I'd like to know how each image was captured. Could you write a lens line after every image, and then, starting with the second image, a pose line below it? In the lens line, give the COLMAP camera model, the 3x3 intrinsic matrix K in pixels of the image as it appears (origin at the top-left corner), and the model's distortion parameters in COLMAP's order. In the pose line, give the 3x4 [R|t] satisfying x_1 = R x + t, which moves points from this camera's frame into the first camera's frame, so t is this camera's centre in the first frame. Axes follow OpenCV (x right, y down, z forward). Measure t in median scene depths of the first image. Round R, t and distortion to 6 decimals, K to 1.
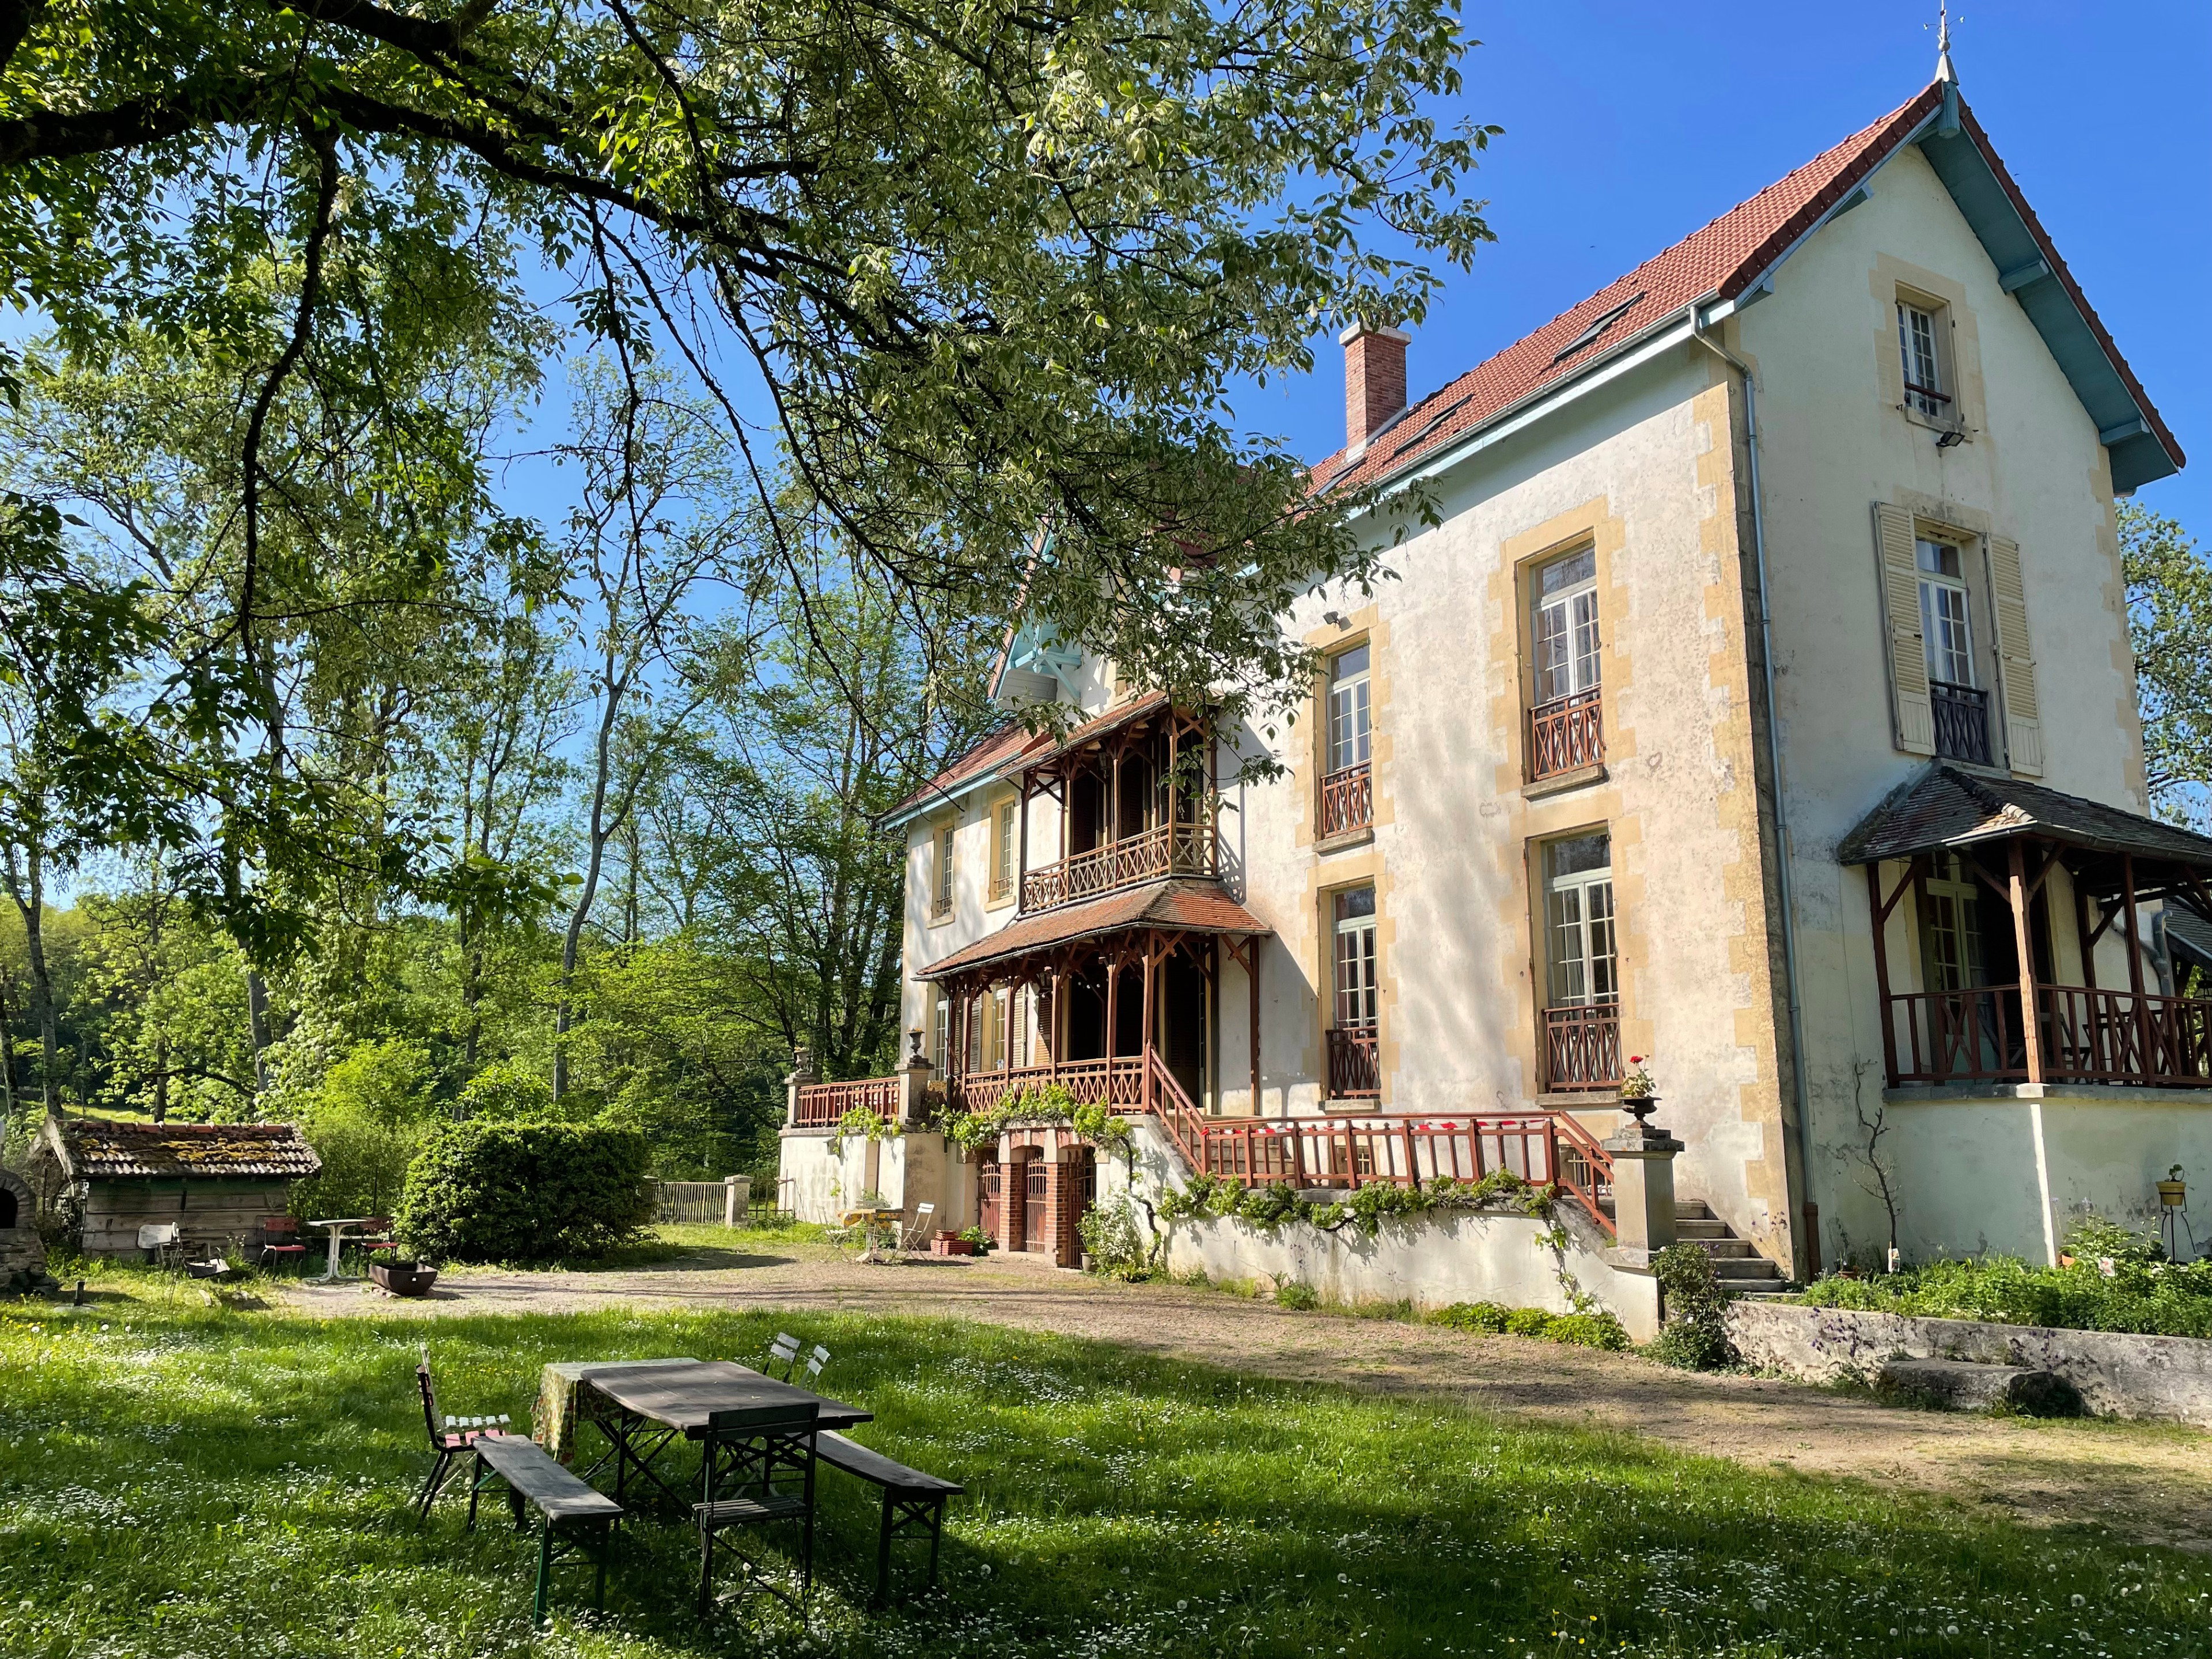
lens RADIAL K [[1673.9, 0, 1102.1], [0, 1673.9, 822.1], [0, 0, 1]] dist [0.053114, -0.056046]
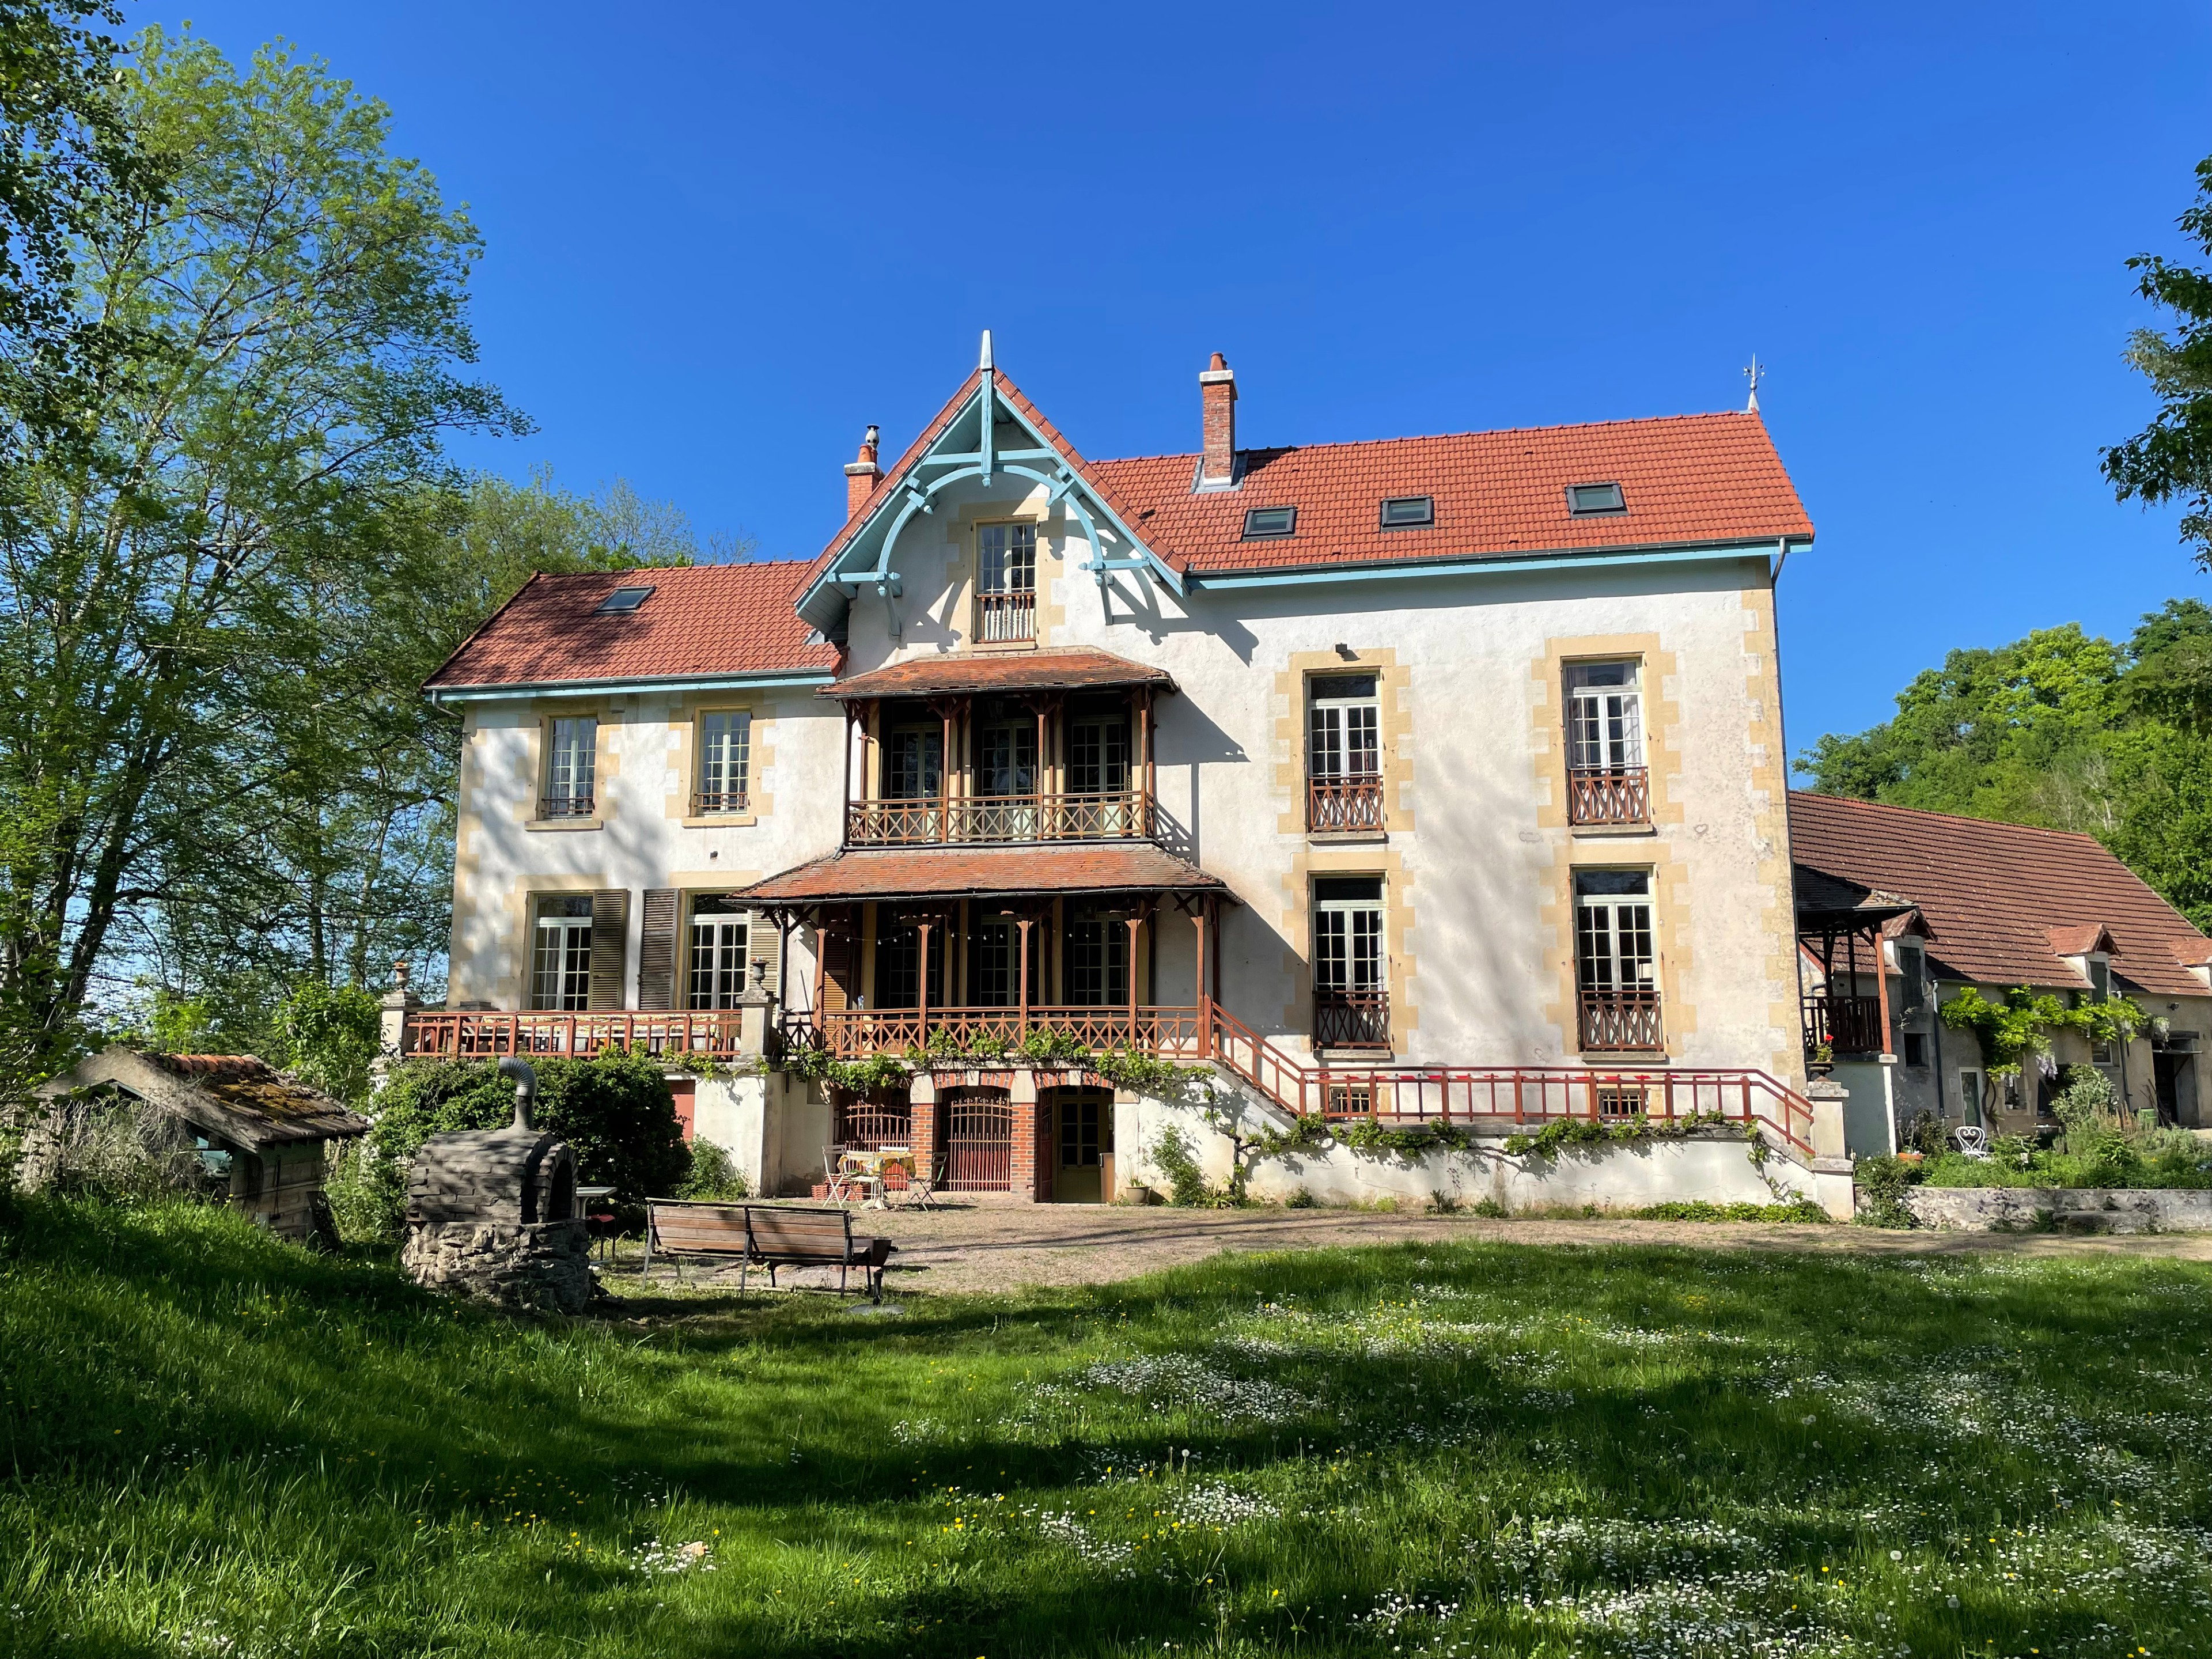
lens RADIAL K [[1673.9, 0, 1102.1], [0, 1673.9, 822.1], [0, 0, 1]] dist [0.053114, -0.056046]
pose [[0.640655, 0.114689, 0.759215, -0.932351], [-0.150817, 0.988316, -0.022032, 0.056954], [-0.752872, -0.100388, 0.650466, 0.366456]]
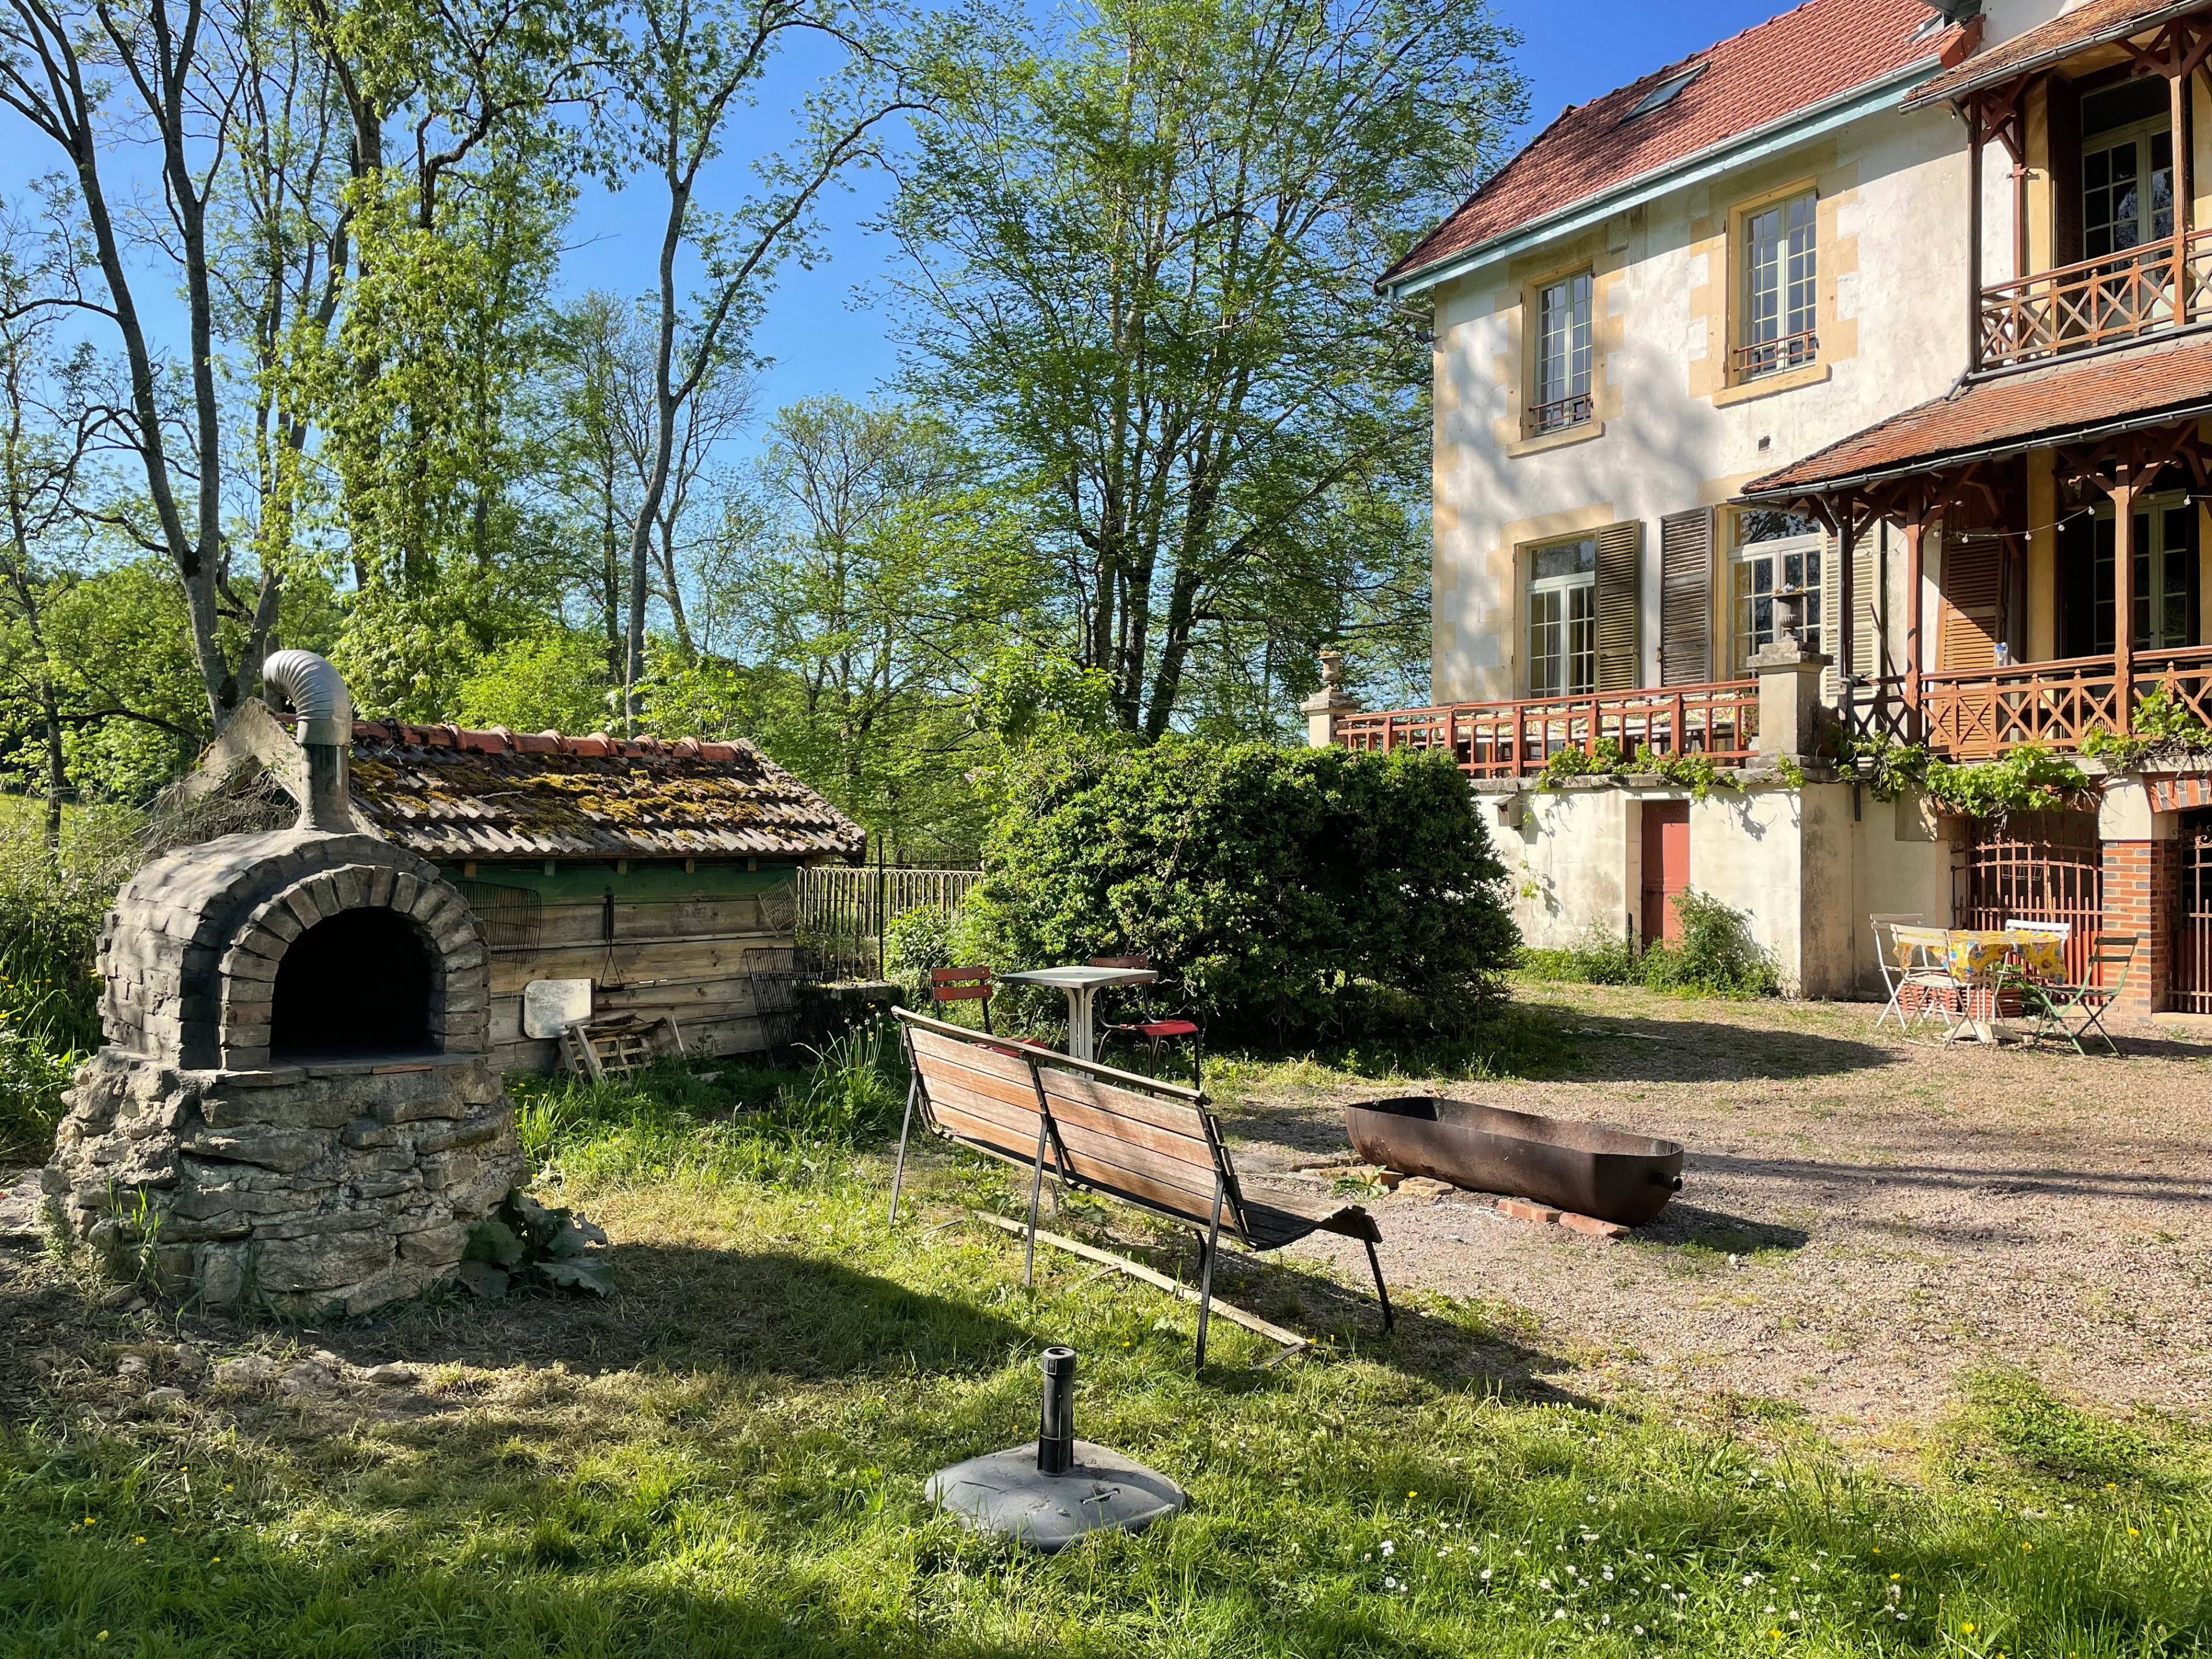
lens RADIAL K [[1673.9, 0, 1102.1], [0, 1673.9, 822.1], [0, 0, 1]] dist [0.053114, -0.056046]
pose [[0.995663, 0.002790, 0.092993, -0.504029], [-0.020185, 0.982219, 0.186650, 0.135852], [-0.090819, -0.187717, 0.978015, 0.658998]]
